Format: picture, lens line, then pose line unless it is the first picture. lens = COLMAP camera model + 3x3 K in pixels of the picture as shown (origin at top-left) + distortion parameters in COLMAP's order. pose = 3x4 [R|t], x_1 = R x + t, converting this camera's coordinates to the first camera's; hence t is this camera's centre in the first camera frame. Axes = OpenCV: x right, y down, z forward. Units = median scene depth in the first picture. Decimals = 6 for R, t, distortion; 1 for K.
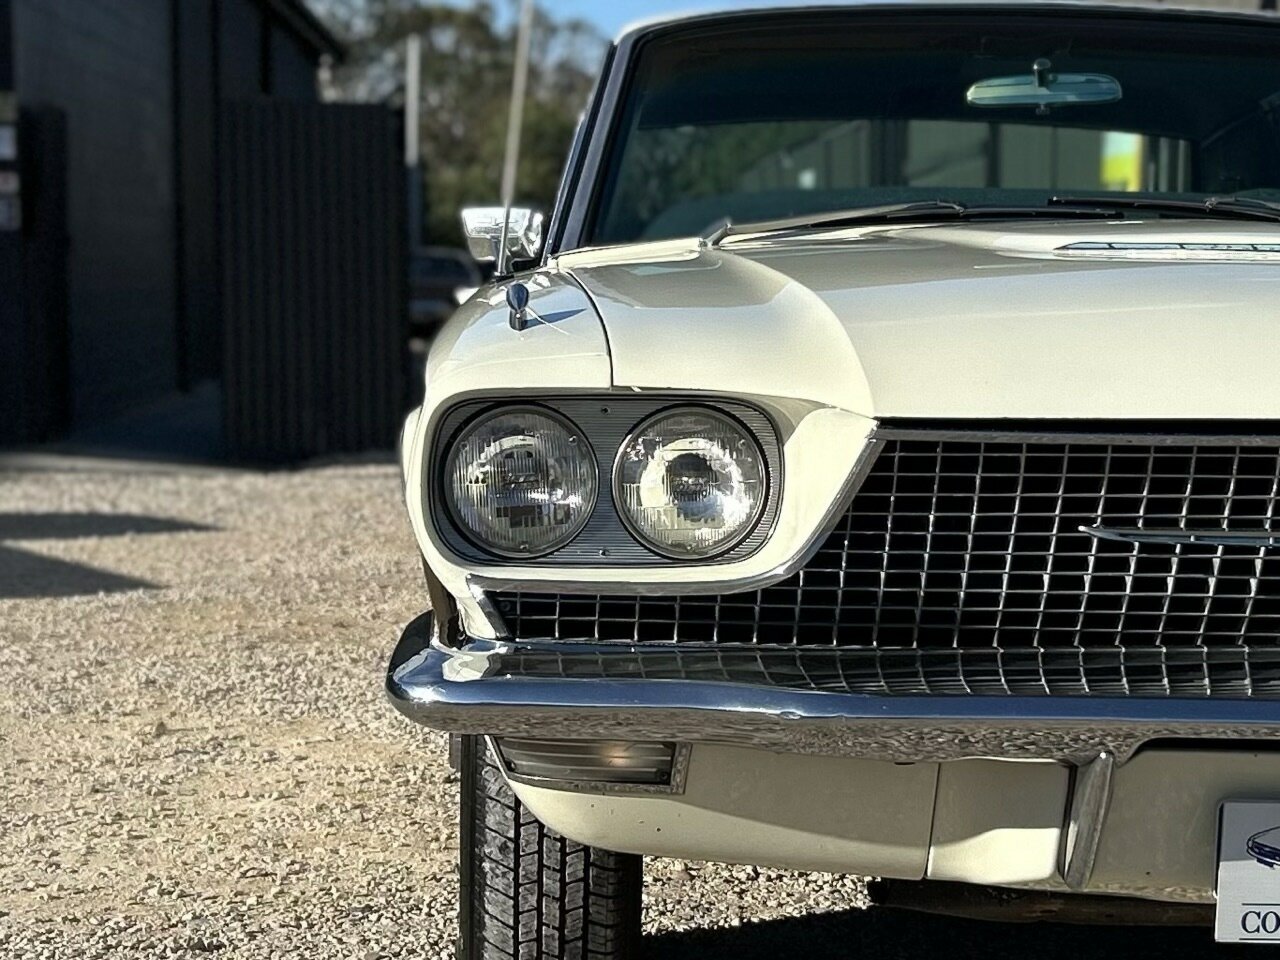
lens RADIAL K [[2871.0, 0, 658.4], [0, 2871.0, 478.9], [0, 0, 1]] dist [0.197541, -0.314131]
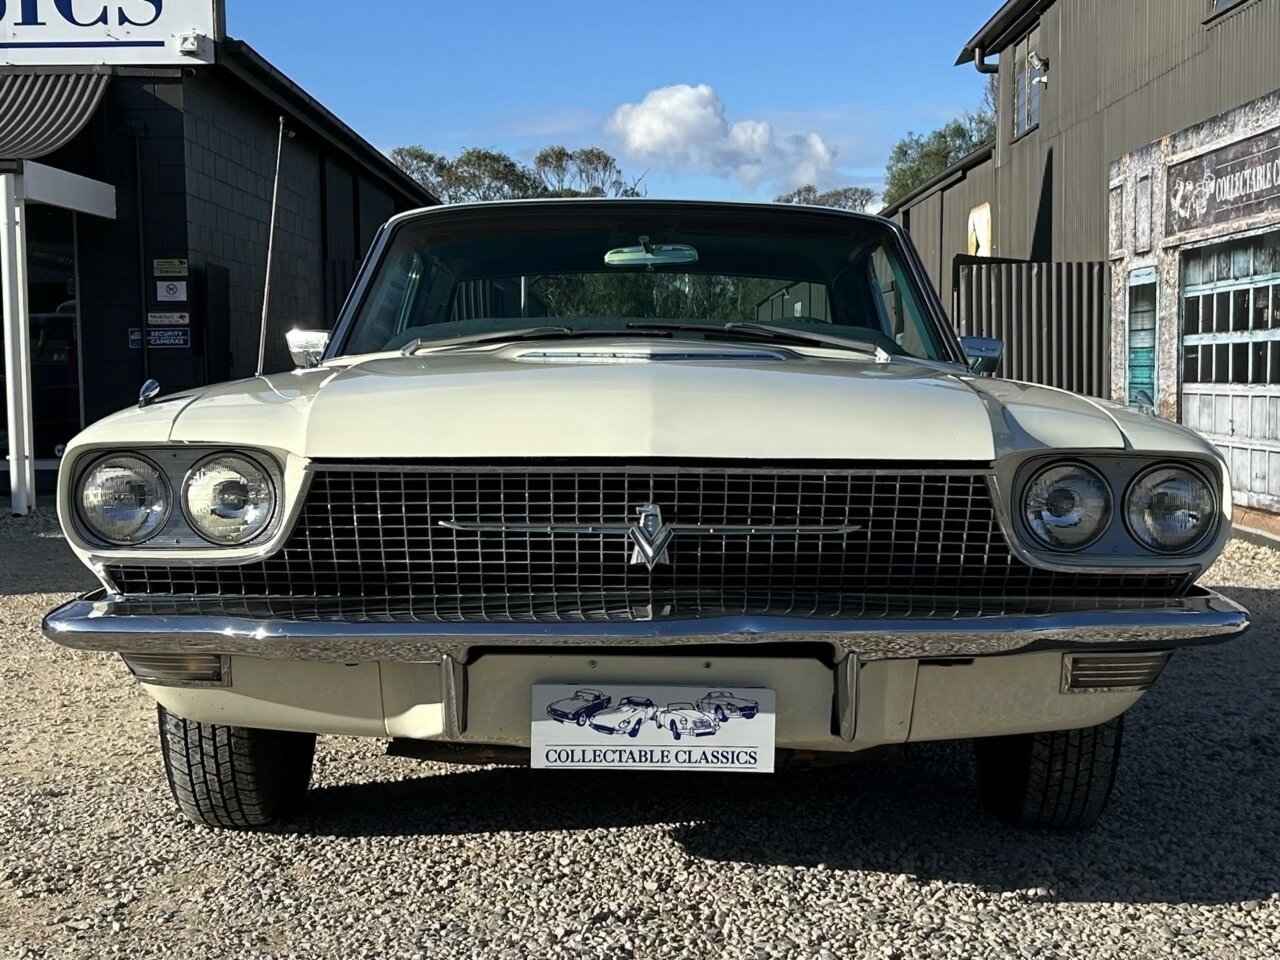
lens RADIAL K [[1988.7, 0, 643.7], [0, 1988.7, 504.3], [0, 0, 1]] dist [0.251517, -0.911347]
pose [[0.999081, -0.008685, -0.041985, 0.260005], [0.008432, 0.999945, -0.006207, 0.012071], [0.042036, 0.005847, 0.999099, -0.129852]]
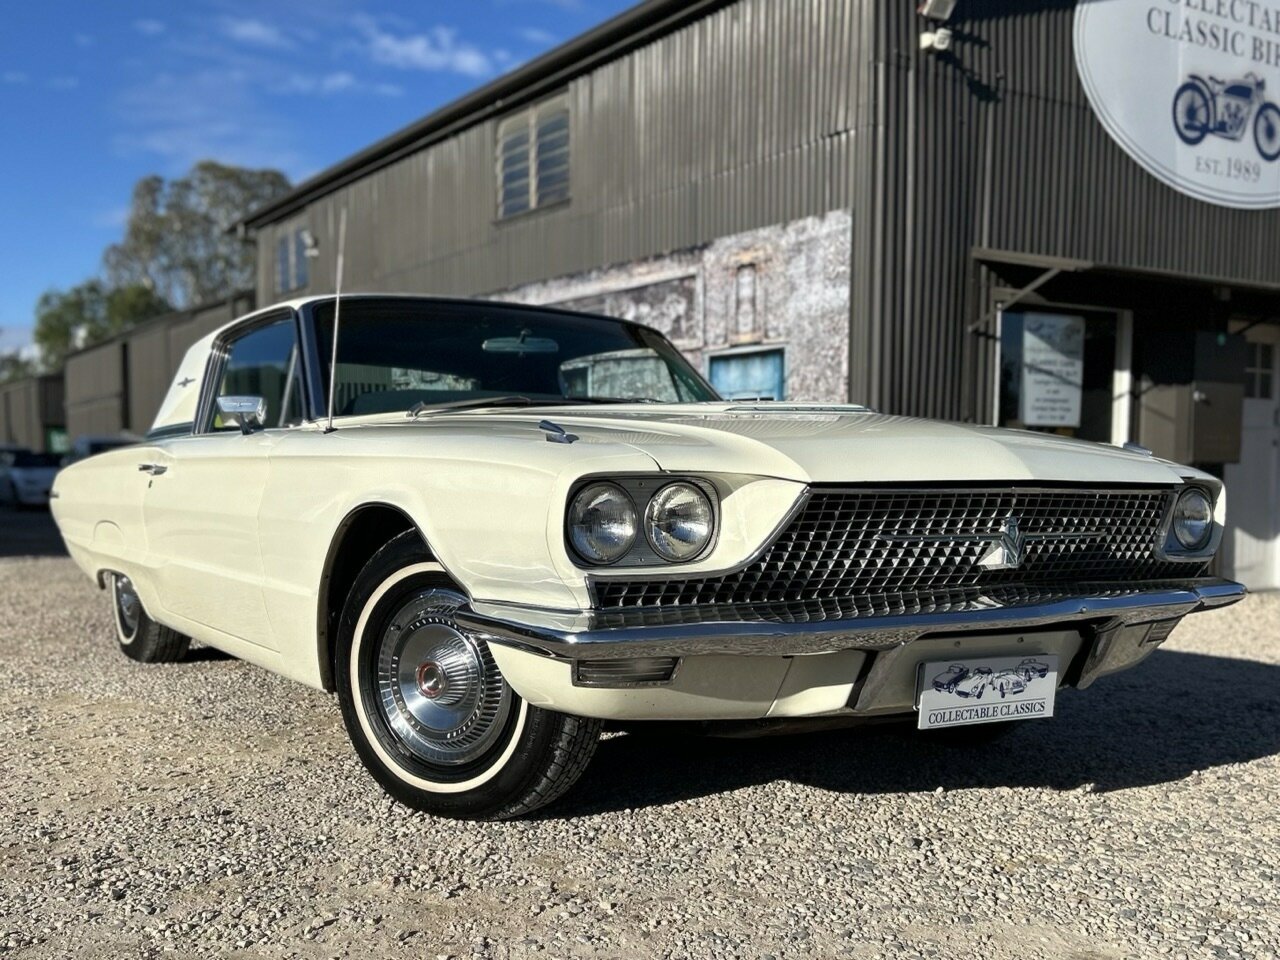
lens RADIAL K [[1367.0, 0, 662.7], [0, 1367.0, 565.7], [0, 0, 1]] dist [0.114231, -0.303101]
pose [[0.862065, -0.035885, 0.505526, -0.403340], [0.035543, 0.999315, 0.010325, 0.018662], [-0.505550, 0.009067, 0.862750, 0.188149]]
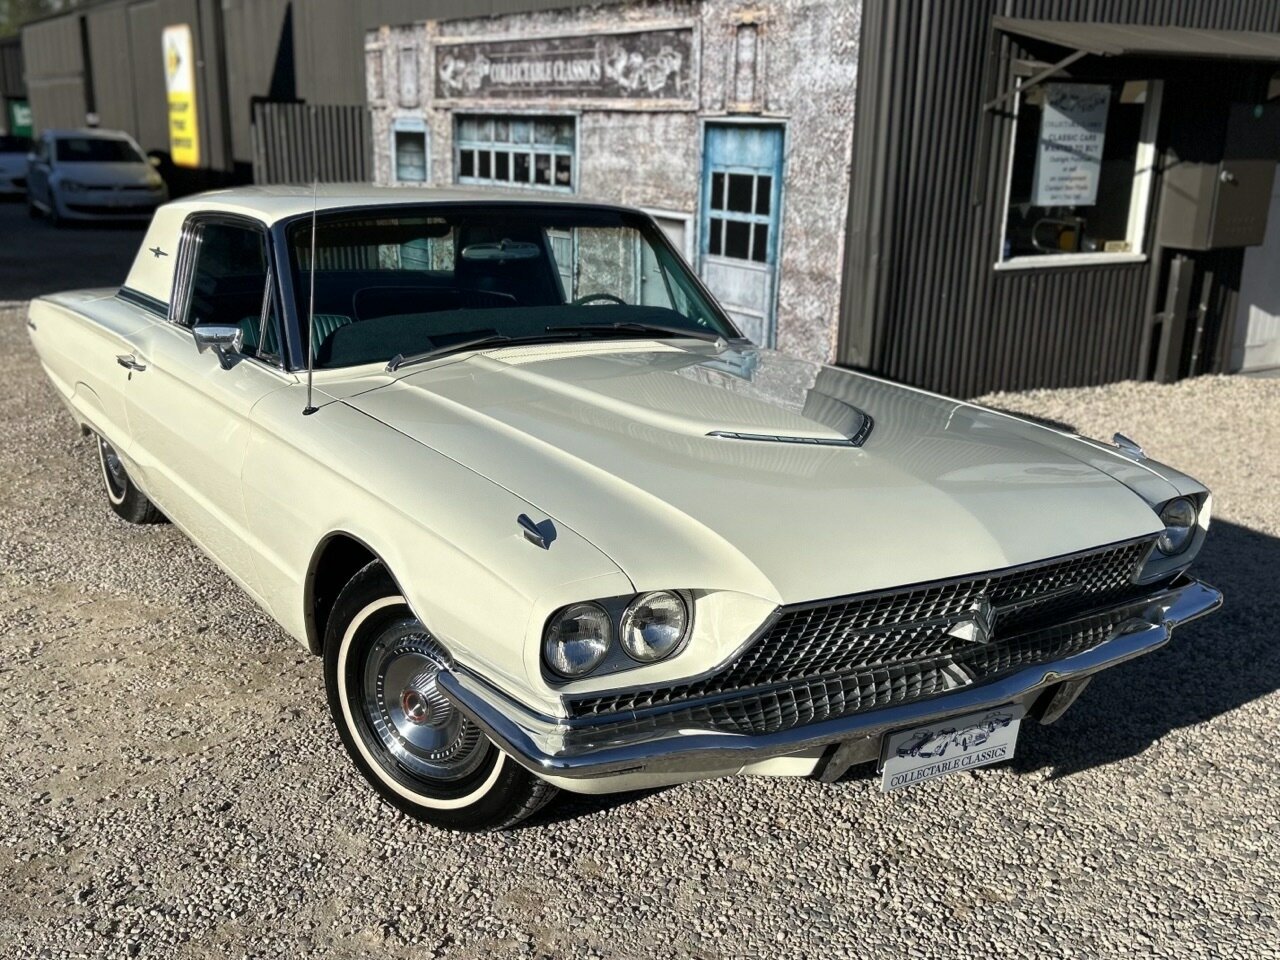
lens RADIAL K [[1389.9, 0, 614.8], [0, 1389.9, 560.3], [0, 0, 1]] dist [0.099678, -0.260853]
pose [[0.876649, -0.136155, 0.461464, -0.387326], [0.023391, 0.970050, 0.241778, -0.235241], [-0.480562, -0.201160, 0.853578, 0.184344]]
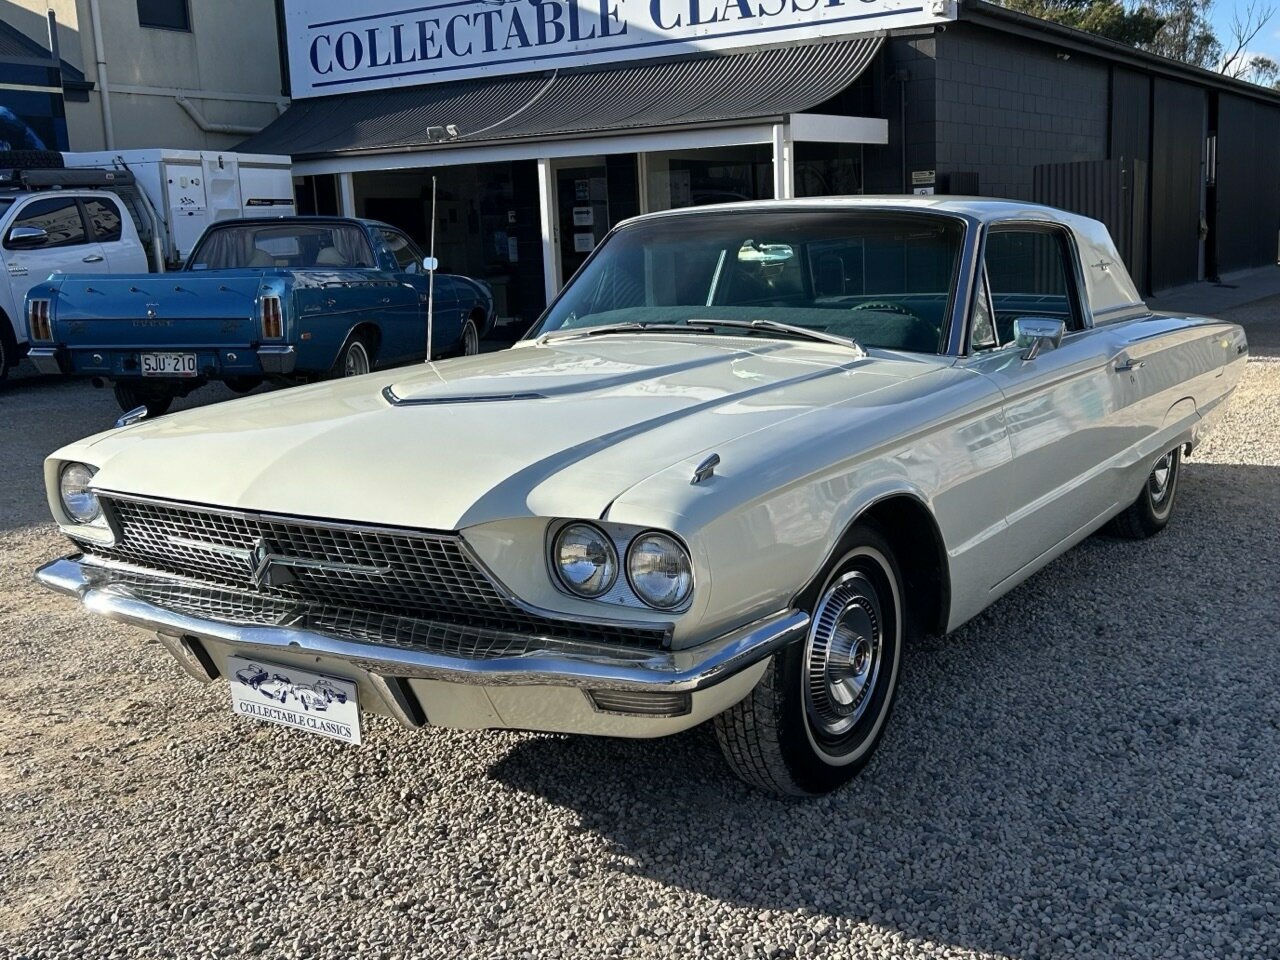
lens RADIAL K [[1412.4, 0, 640.0], [0, 1412.4, 480.0], [0, 0, 1]] dist [0.110989, -0.208419]
pose [[0.811411, 0.068025, -0.580503, 0.940007], [-0.002142, 0.993543, 0.113433, -0.133775], [0.584472, -0.090798, 0.806318, 0.238728]]
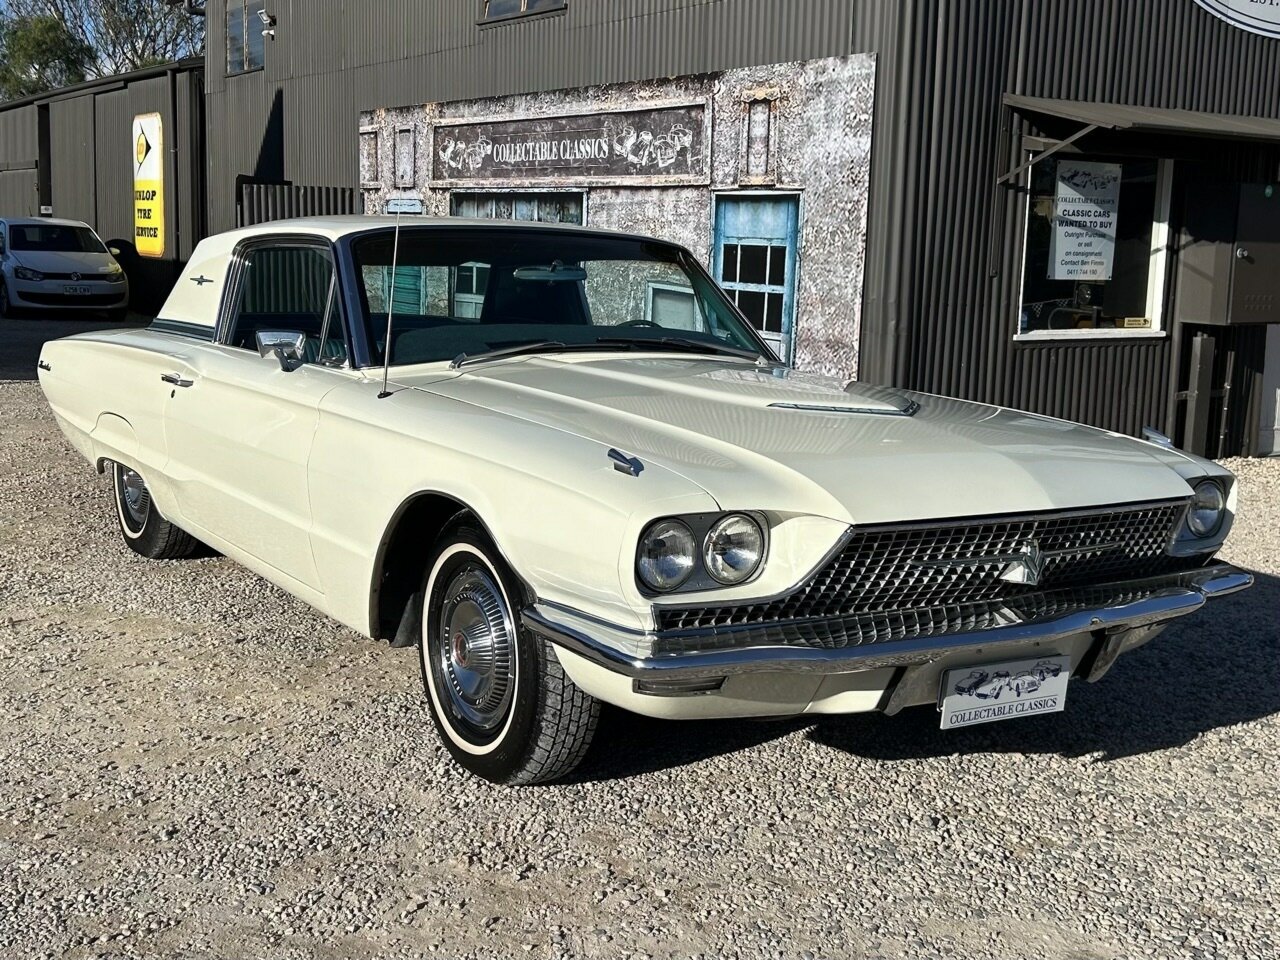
lens RADIAL K [[1558.0, 0, 636.9], [0, 1558.0, 452.6], [0, 0, 1]] dist [0.121101, -0.354336]
pose [[0.862466, -0.051647, 0.503473, -0.547456], [0.013322, 0.996752, 0.079428, -0.141591], [-0.505939, -0.061797, 0.860353, 0.039866]]
